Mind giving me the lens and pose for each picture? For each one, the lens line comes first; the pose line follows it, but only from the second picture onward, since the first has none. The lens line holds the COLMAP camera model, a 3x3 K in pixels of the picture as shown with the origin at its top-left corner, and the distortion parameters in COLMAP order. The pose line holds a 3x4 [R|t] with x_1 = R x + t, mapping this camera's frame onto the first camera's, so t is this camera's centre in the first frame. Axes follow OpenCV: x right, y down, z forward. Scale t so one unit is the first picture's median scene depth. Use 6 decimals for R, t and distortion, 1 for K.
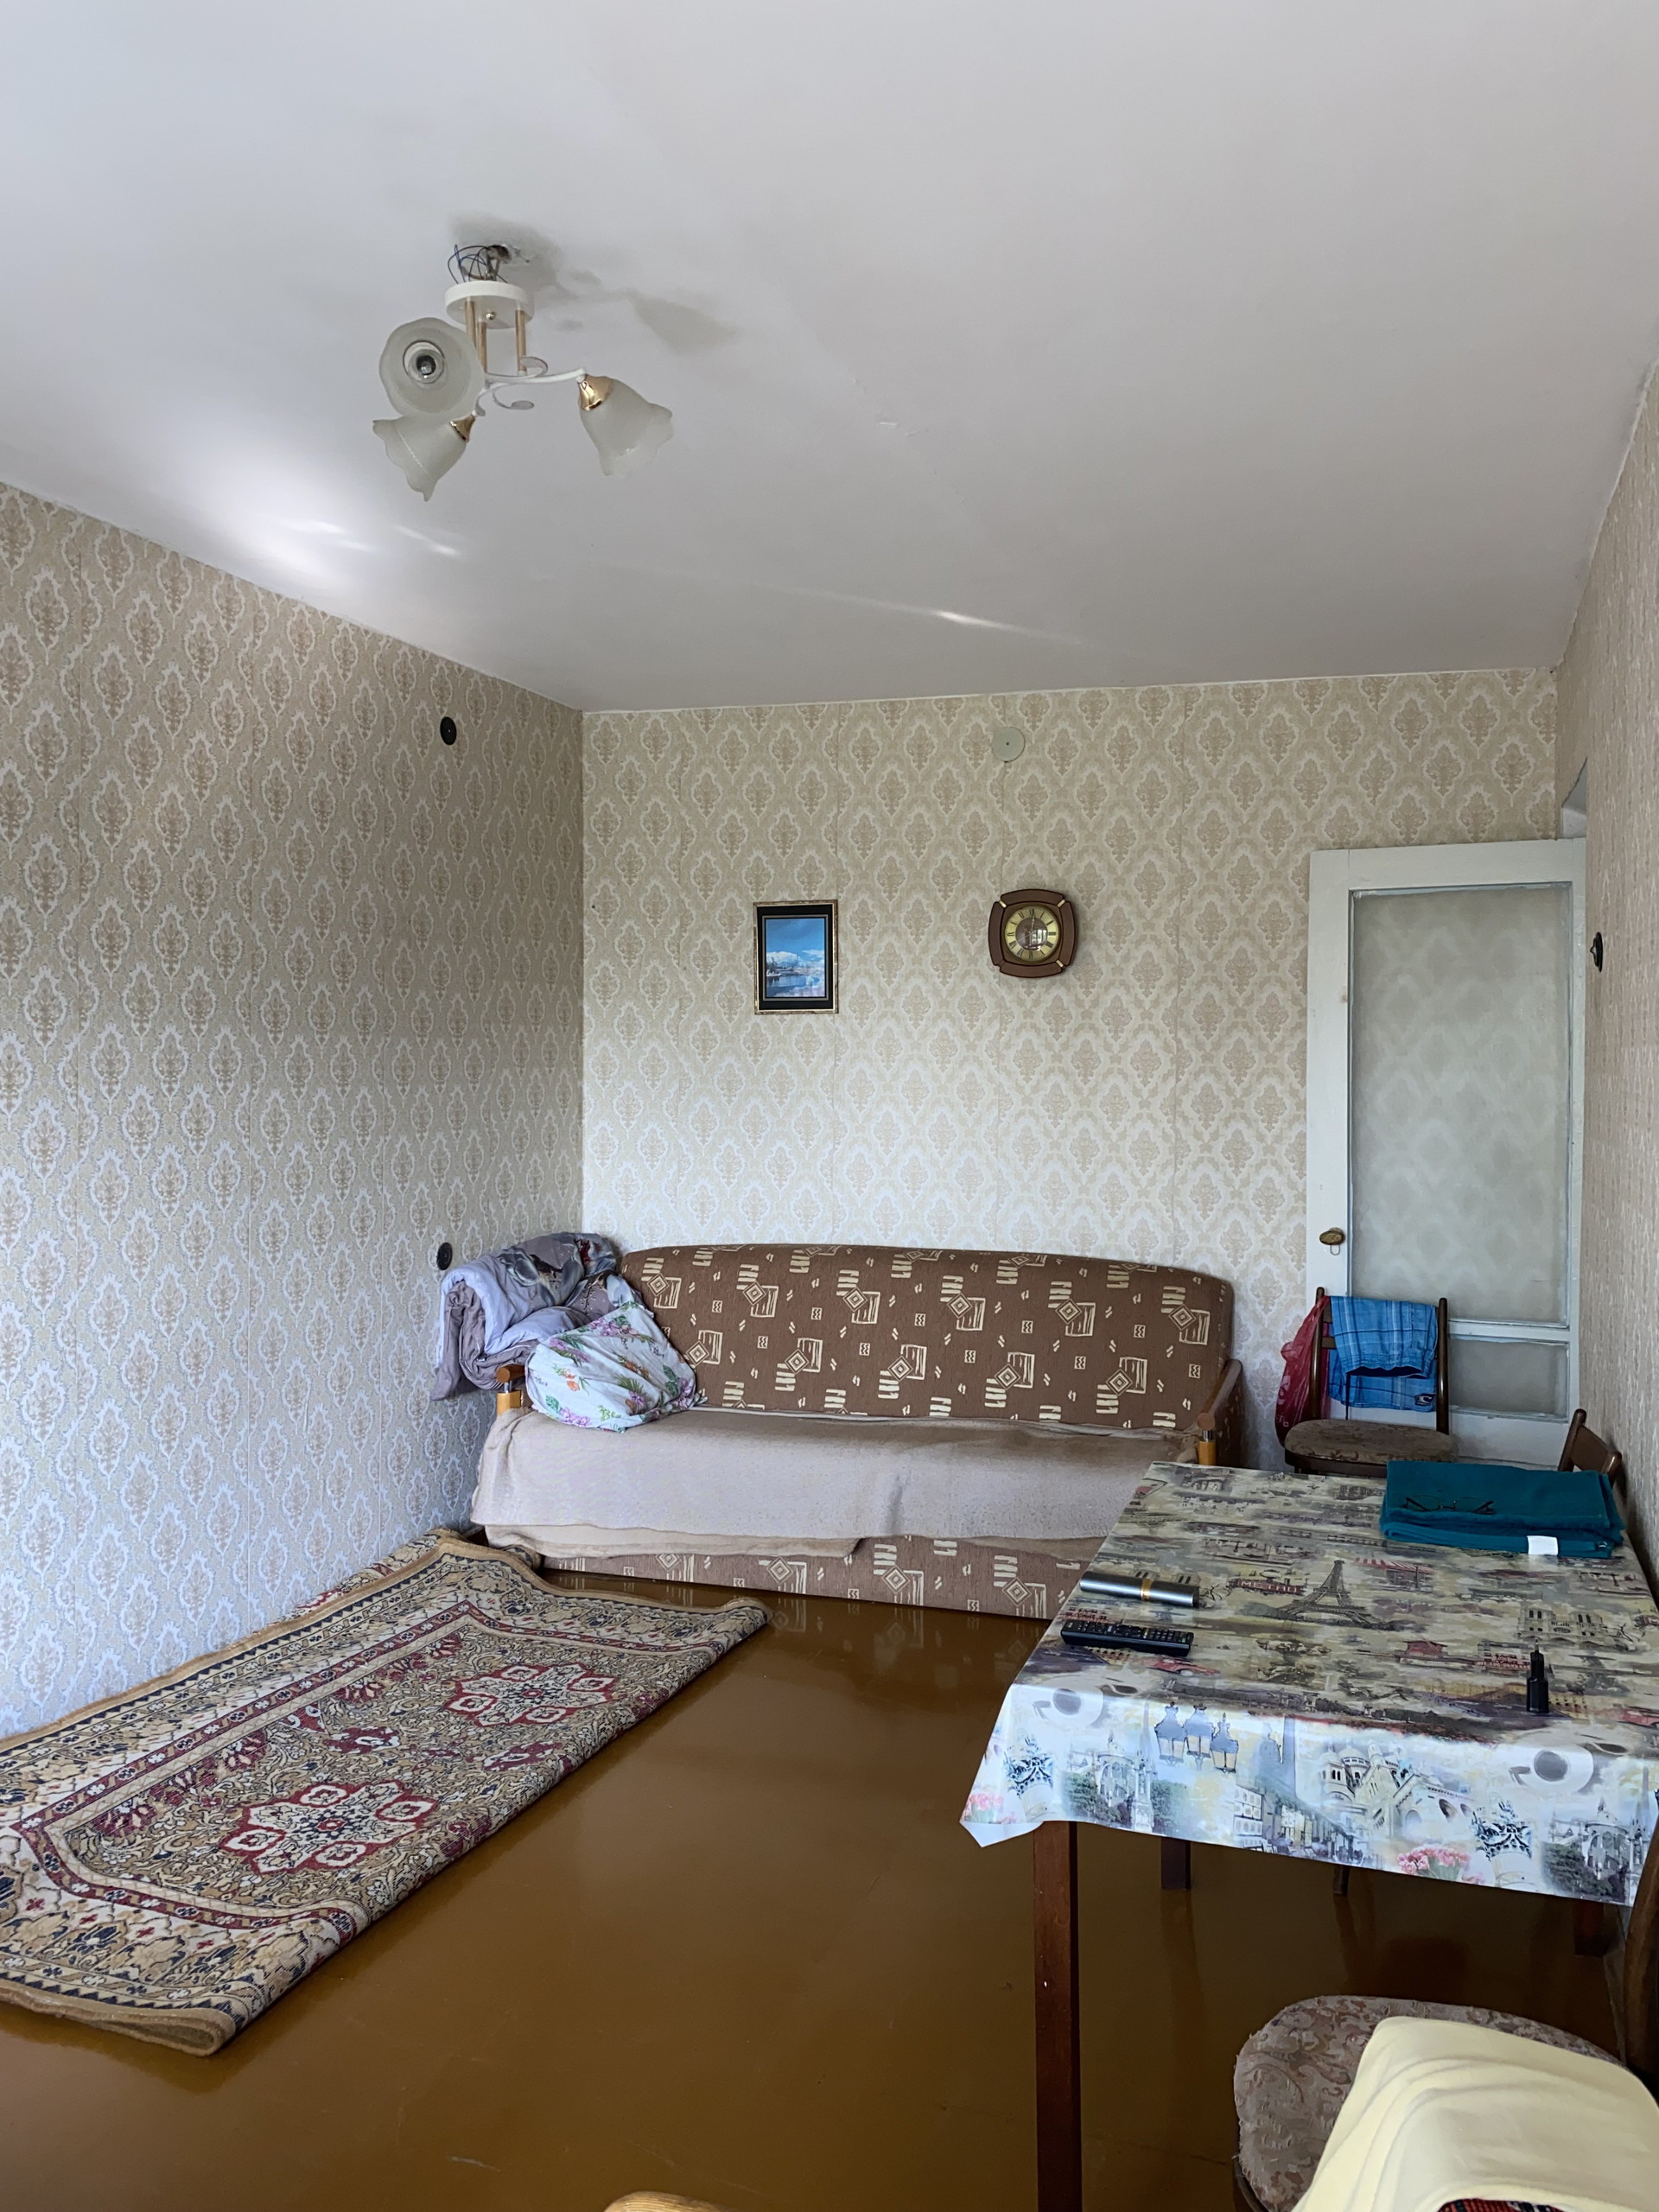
lens RADIAL K [[1681.7, 0, 826.8], [0, 1681.7, 1092.7], [0, 0, 1]] dist [0.057238, -0.082843]
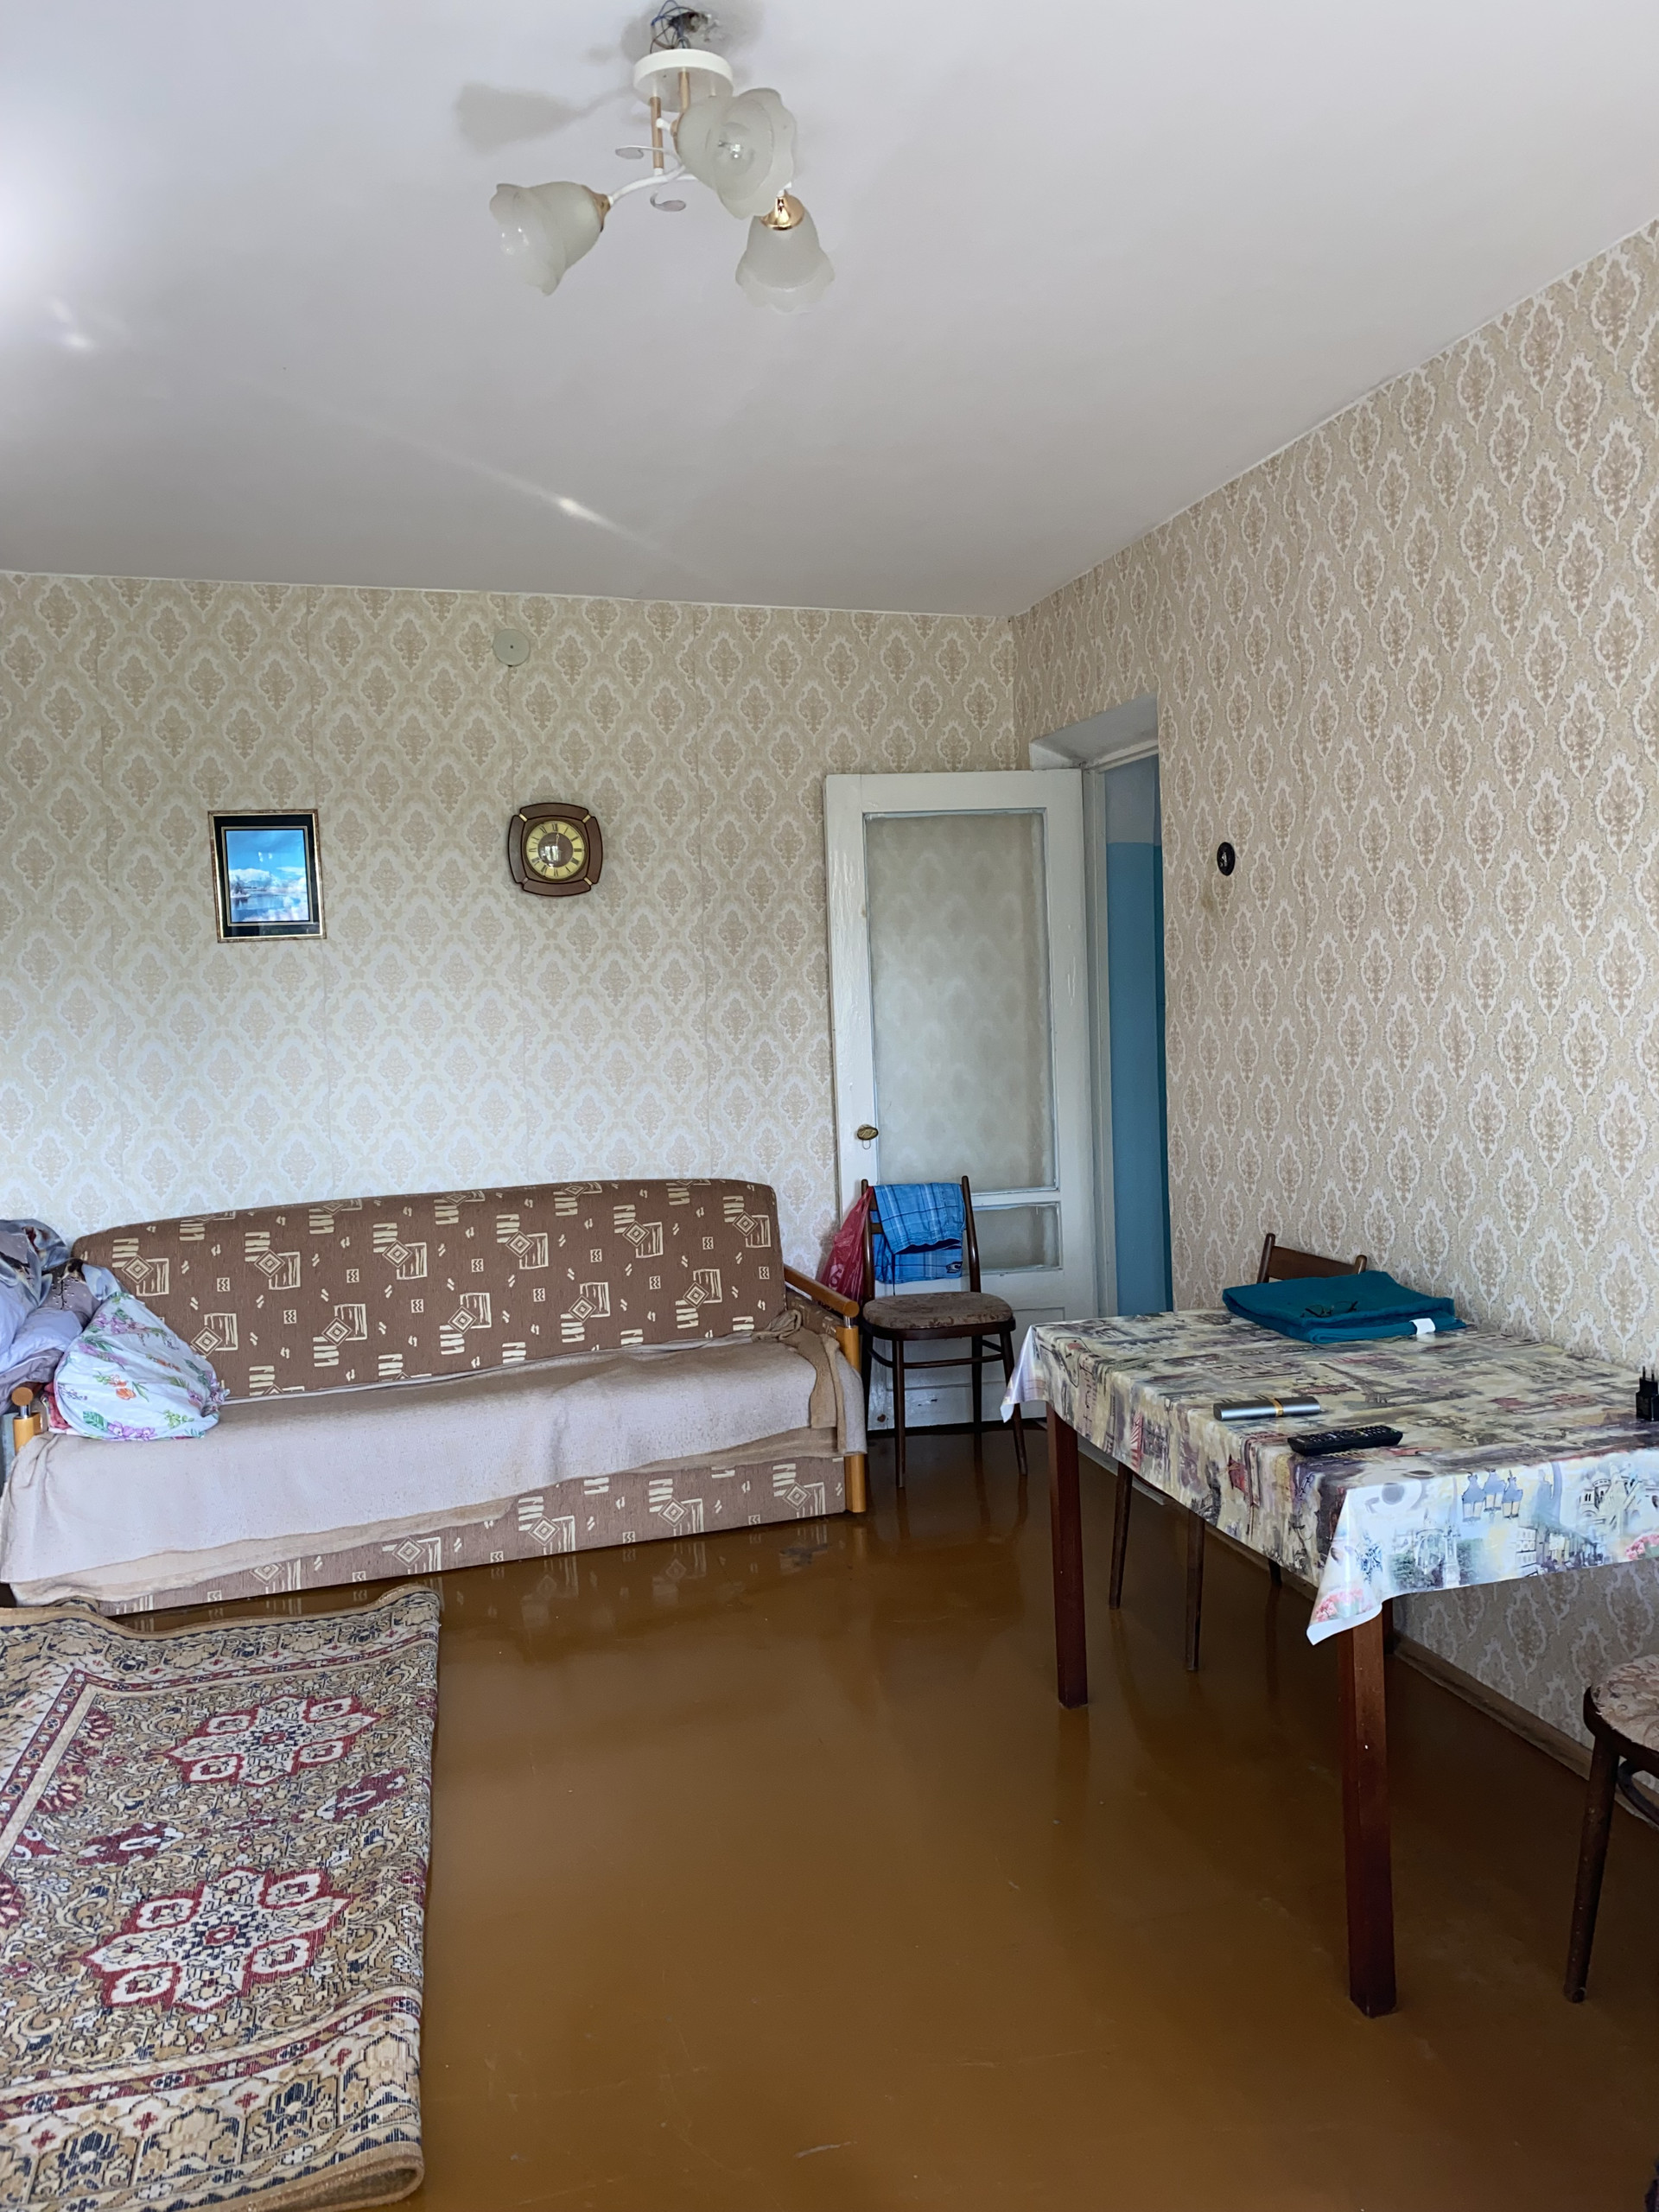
lens RADIAL K [[1681.7, 0, 900.9], [0, 1681.7, 1105.7], [0, 0, 1]] dist [0.057238, -0.082843]
pose [[0.816819, -0.078706, 0.571500, -0.297762], [0.055604, 0.996778, 0.057803, 0.006385], [-0.574208, -0.015437, 0.818564, 0.103901]]
